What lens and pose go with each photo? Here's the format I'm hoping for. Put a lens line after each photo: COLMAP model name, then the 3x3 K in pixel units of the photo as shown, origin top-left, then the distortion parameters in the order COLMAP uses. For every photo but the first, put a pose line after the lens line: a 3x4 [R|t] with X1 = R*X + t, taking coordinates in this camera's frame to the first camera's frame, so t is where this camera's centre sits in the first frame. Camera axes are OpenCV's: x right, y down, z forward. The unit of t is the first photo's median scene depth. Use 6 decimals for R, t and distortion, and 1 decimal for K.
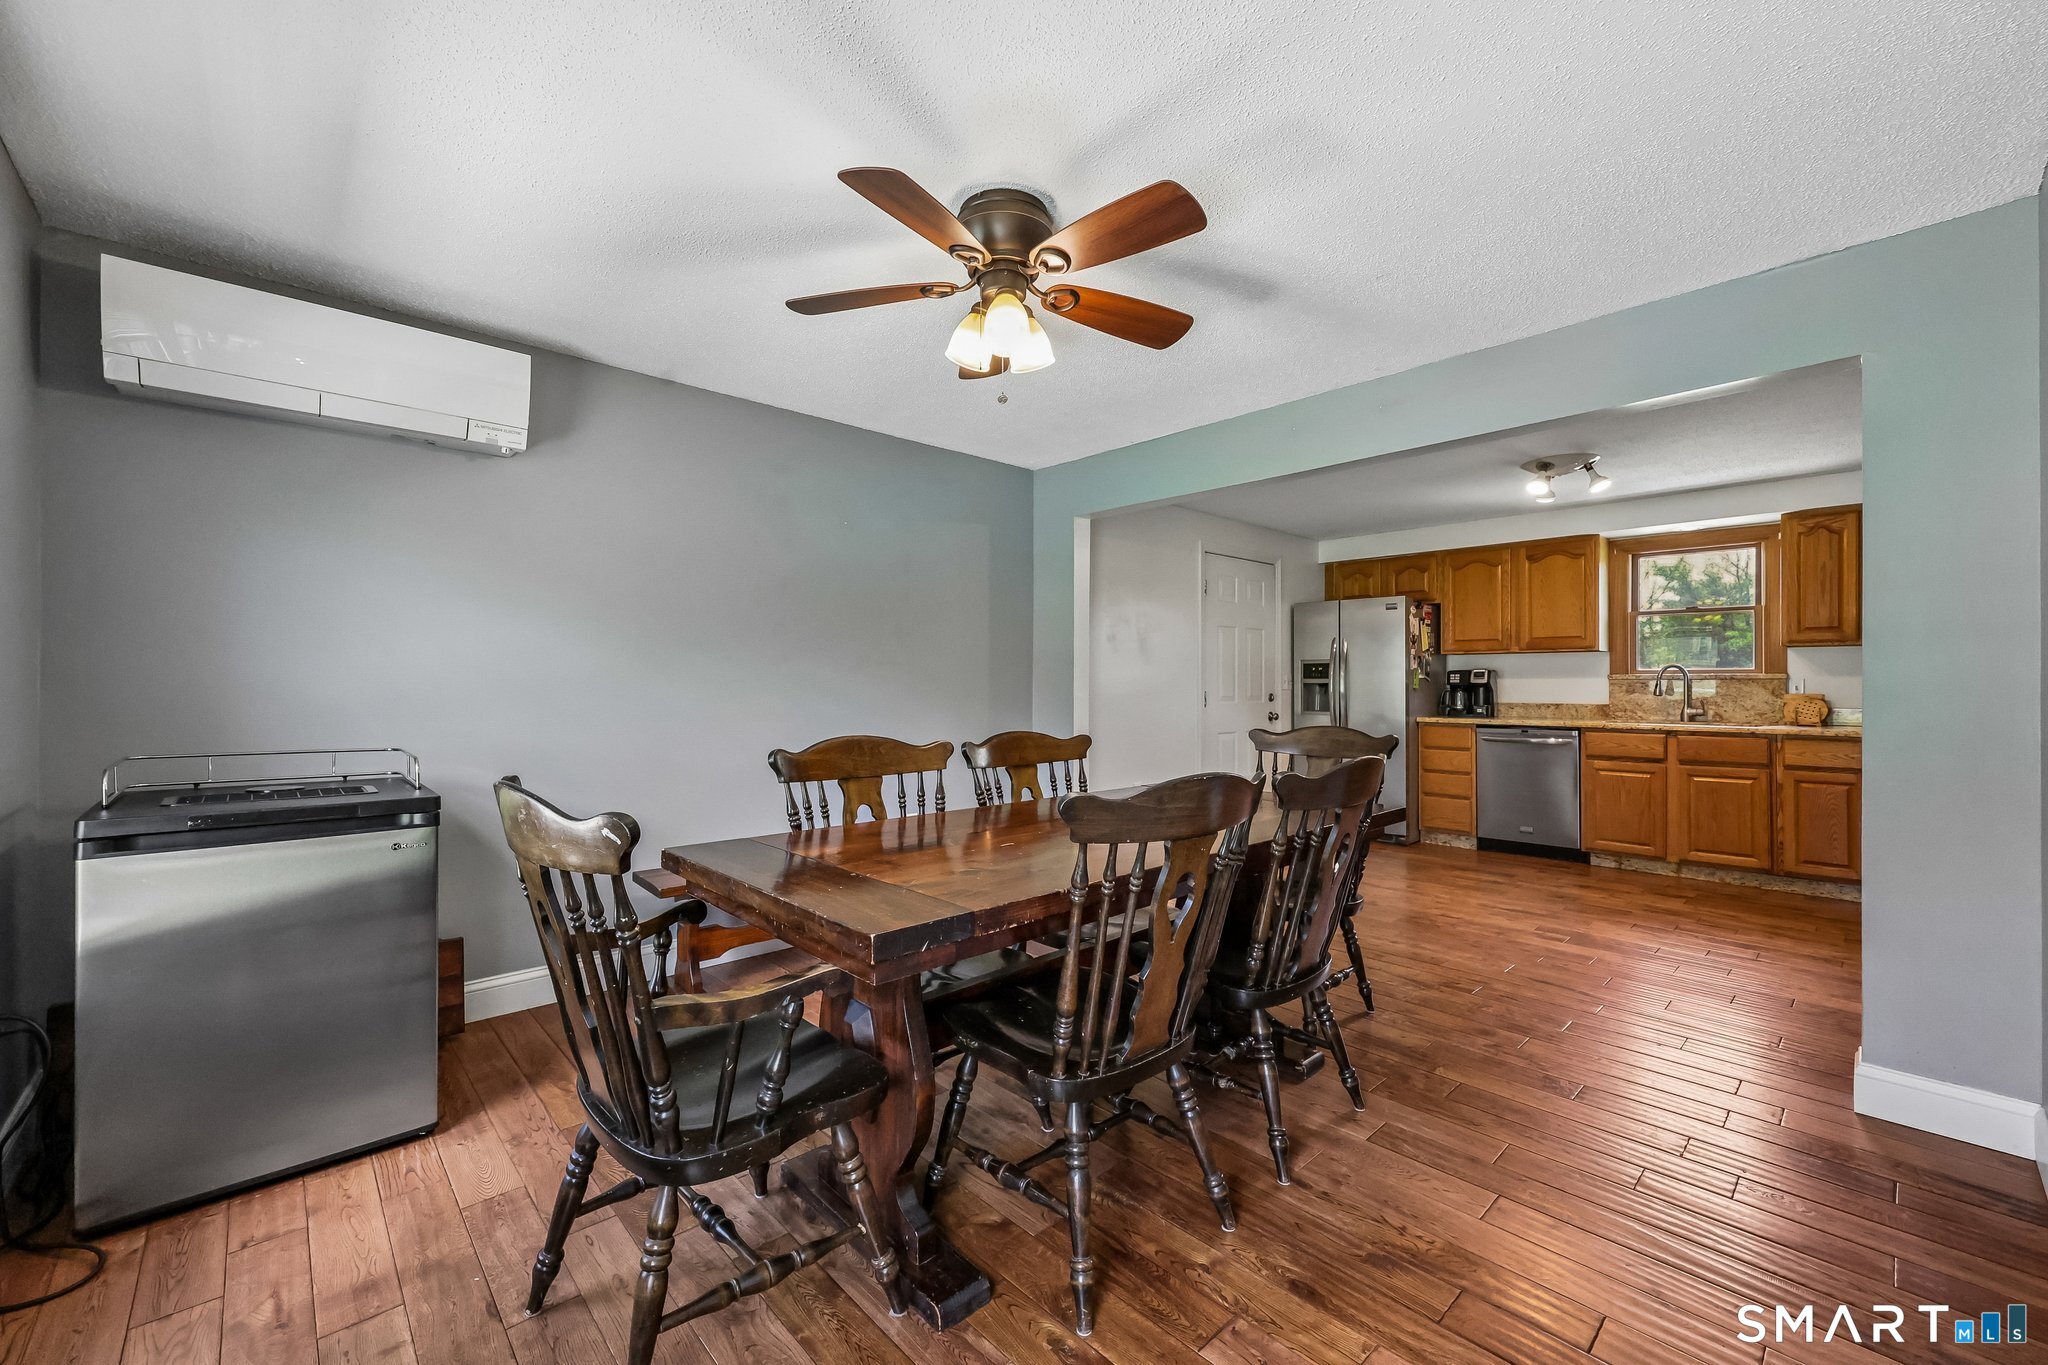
lens RADIAL K [[825.1, 0, 1028.2], [0, 825.1, 680.4], [0, 0, 1]] dist [-0.000635, 0.000793]
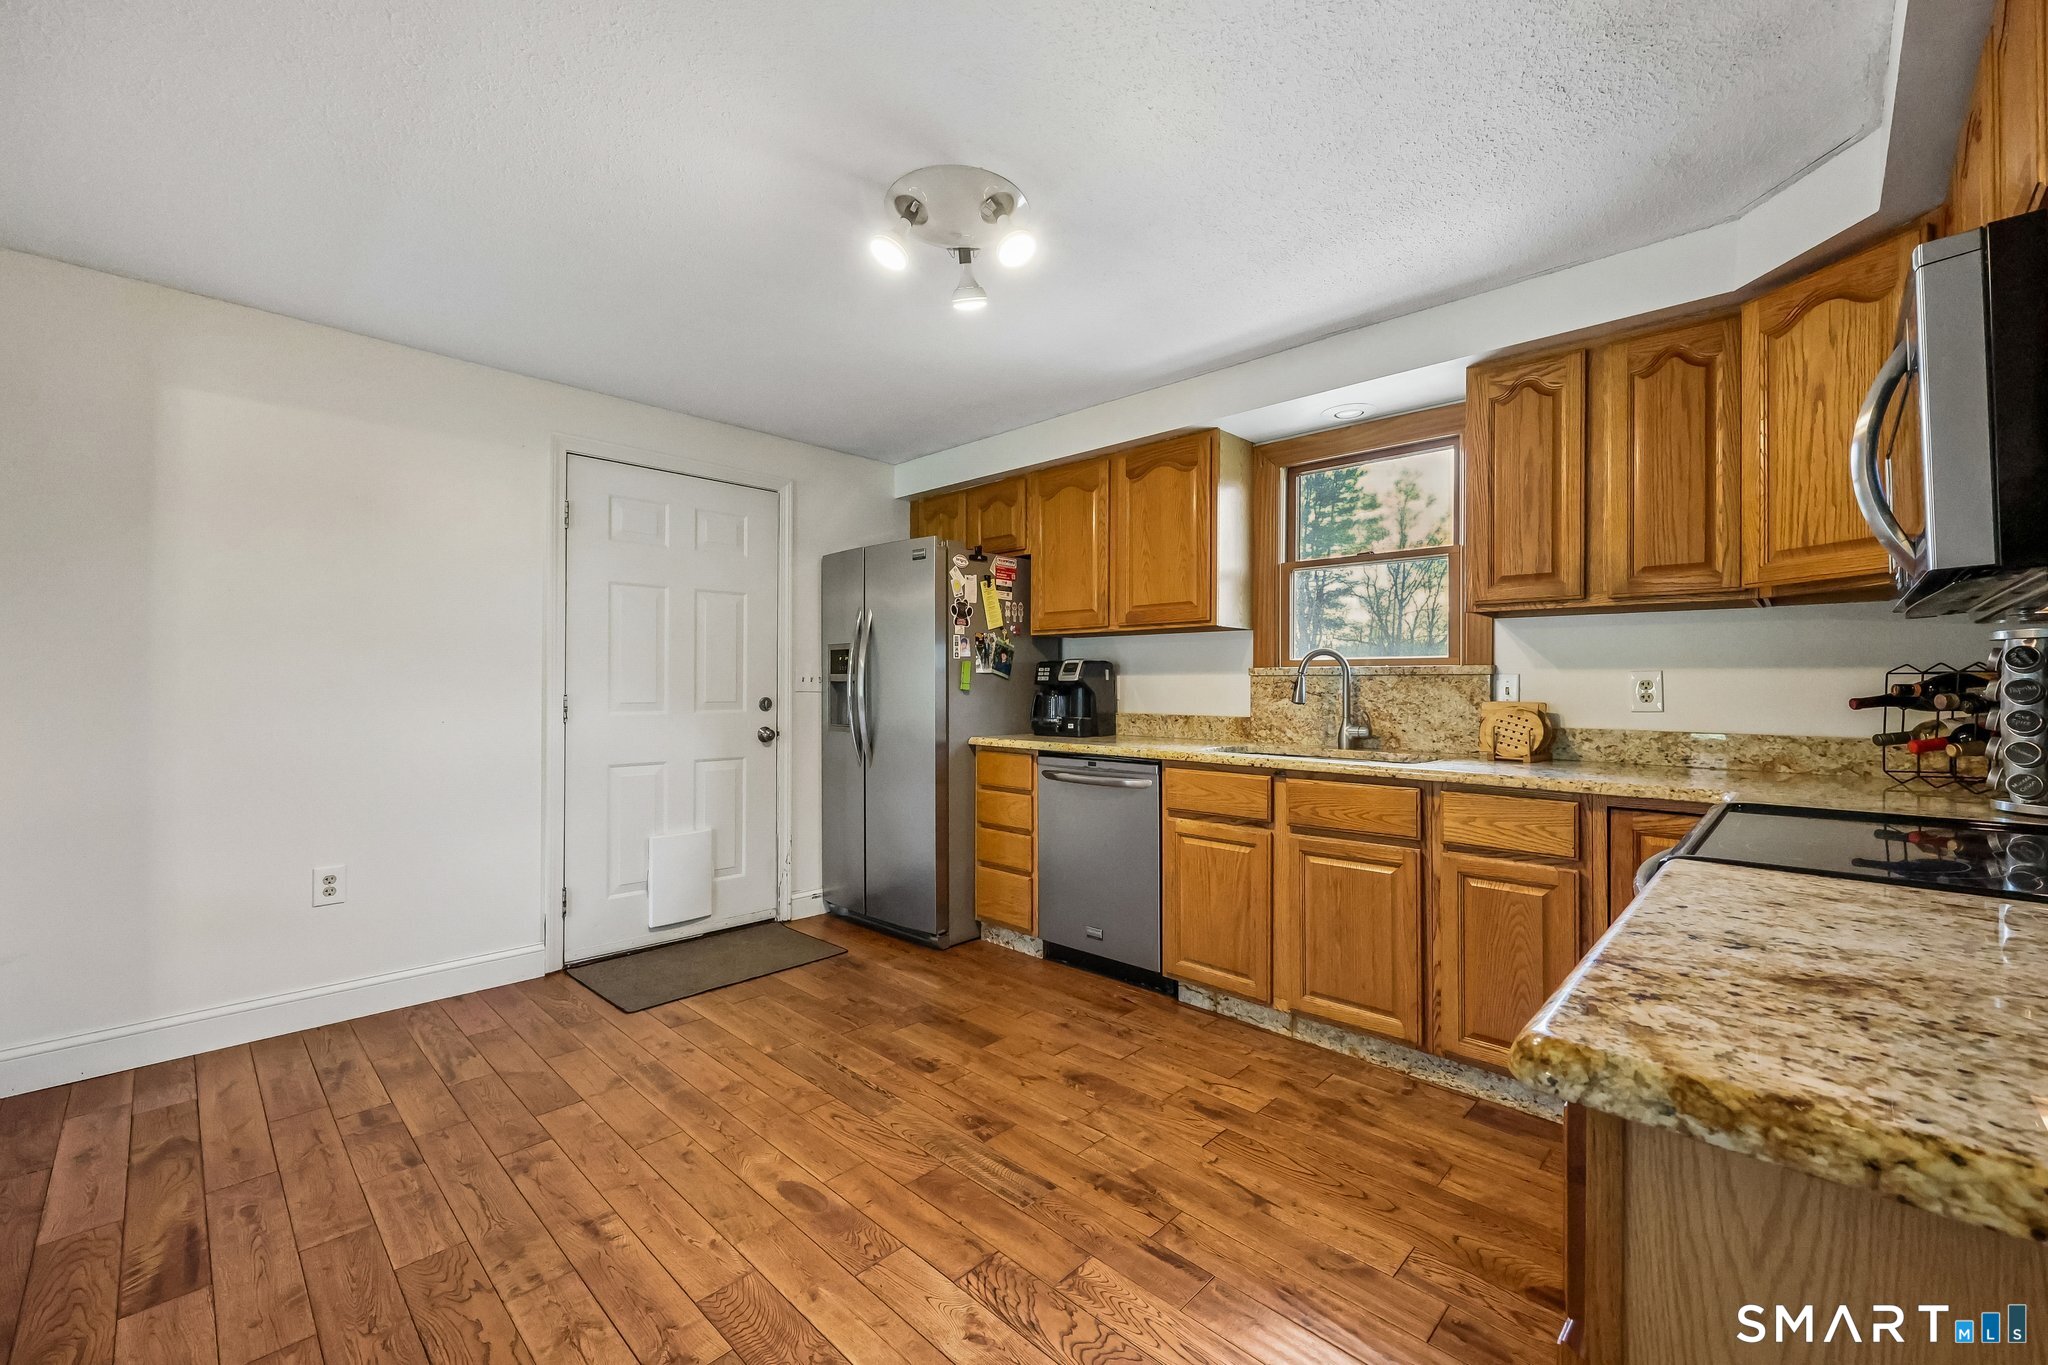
lens RADIAL K [[825.1, 0, 1043.1], [0, 825.1, 680.6], [0, 0, 1]] dist [-0.000635, 0.000793]
pose [[0.997654, 0.004926, 0.068280, 0.516446], [-0.004710, 0.999983, -0.003323, 0.004904], [-0.068295, 0.002993, 0.997661, 0.413850]]
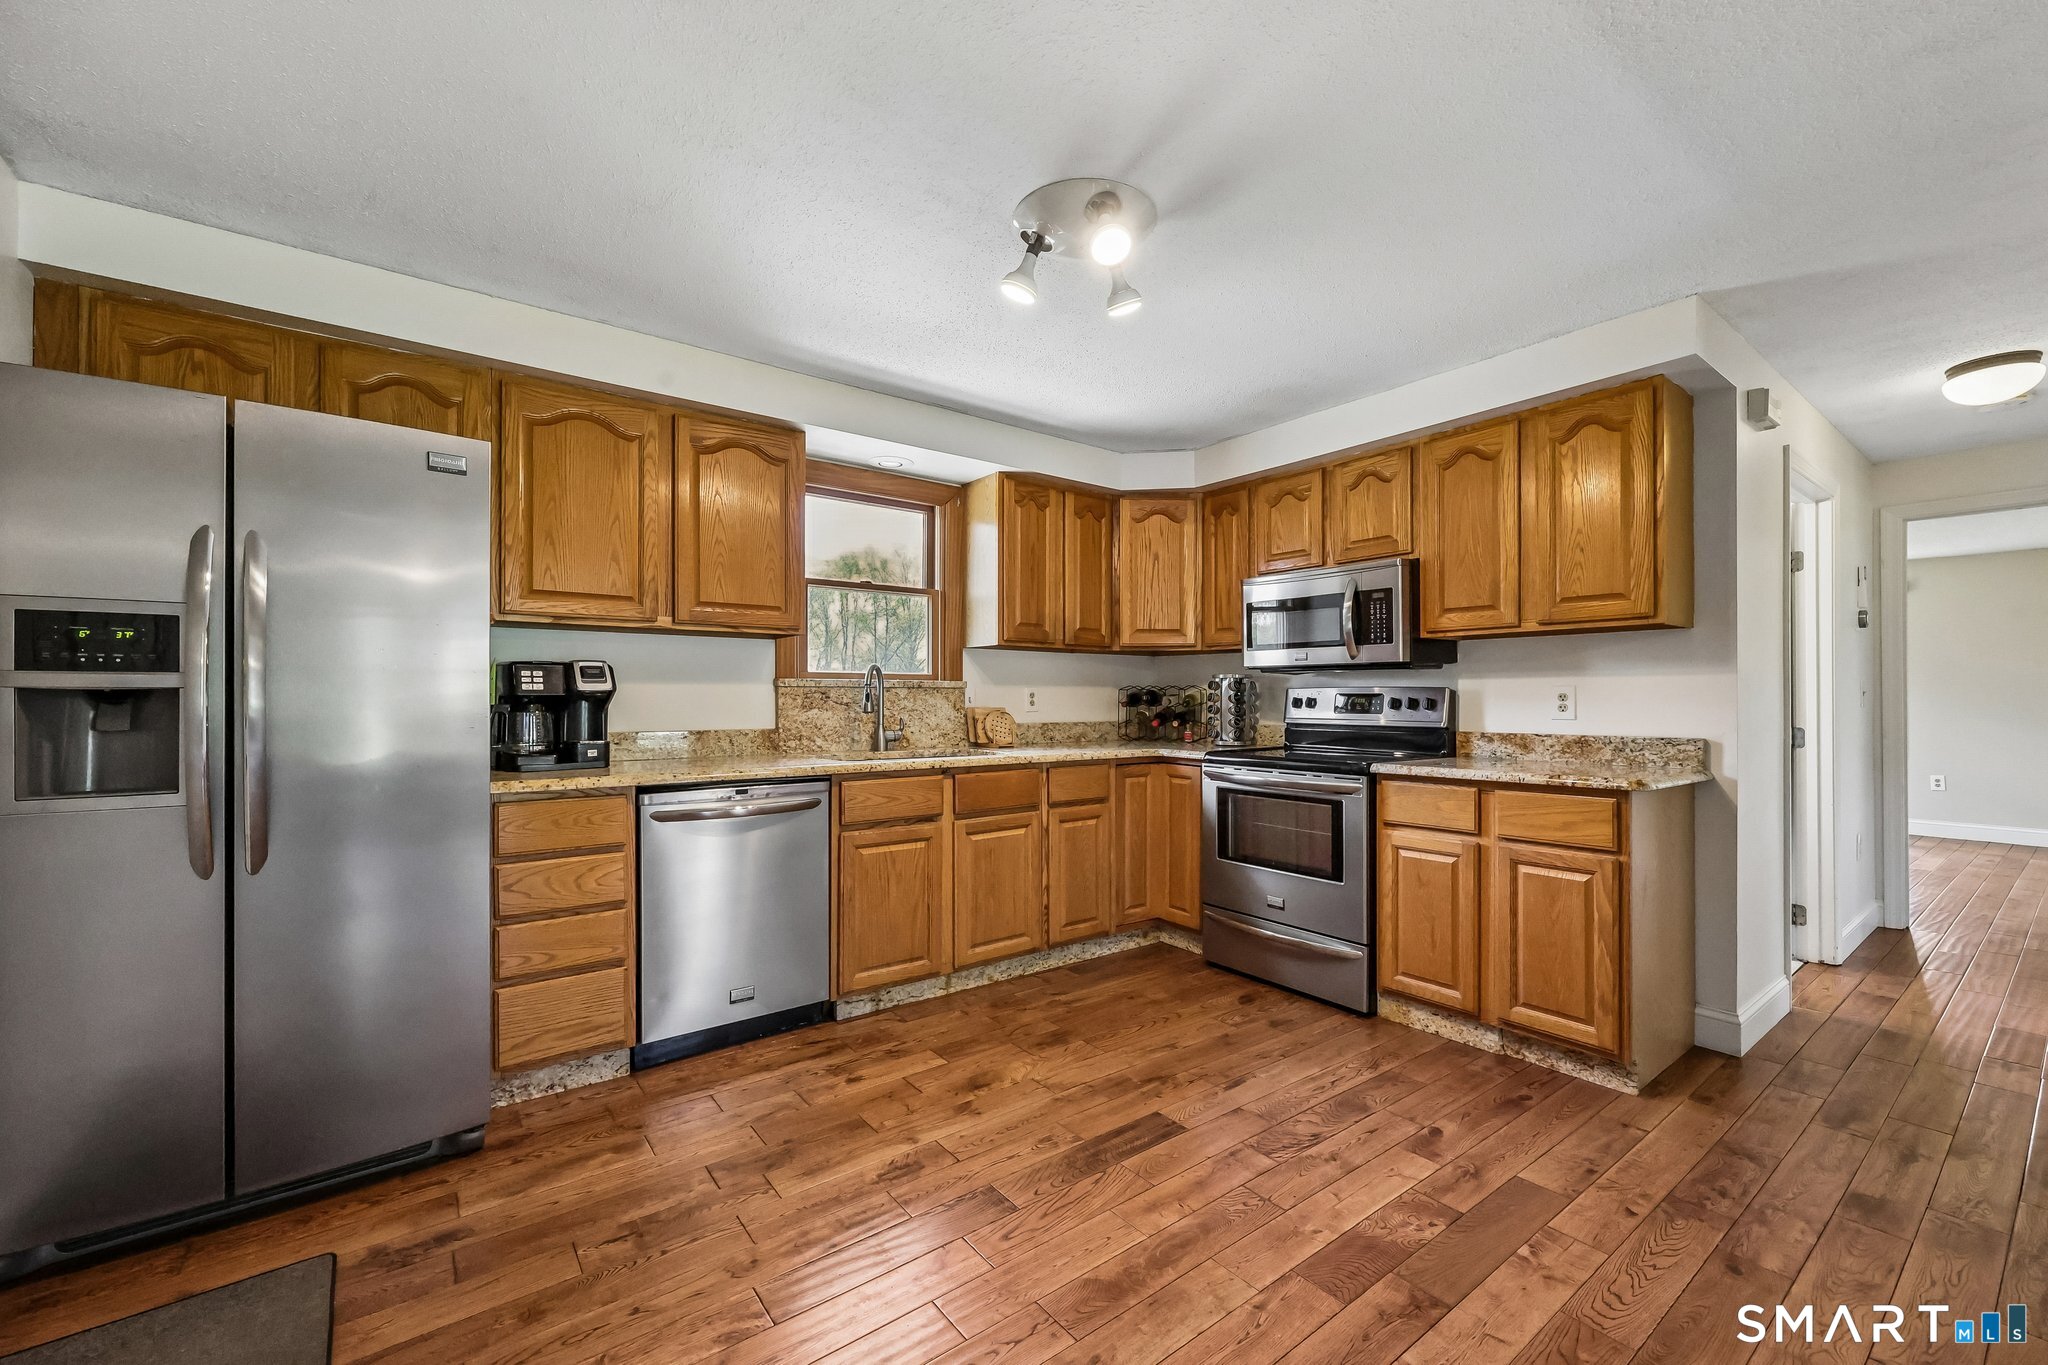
lens RADIAL K [[825.1, 0, 1024.5], [0, 825.1, 690.2], [0, 0, 1]] dist [-0.000635, 0.000793]
pose [[0.104729, 0.009046, 0.994460, 0.135170], [-0.002812, 0.999957, -0.008799, 0.005853], [-0.994497, -0.001875, 0.104750, 0.769376]]
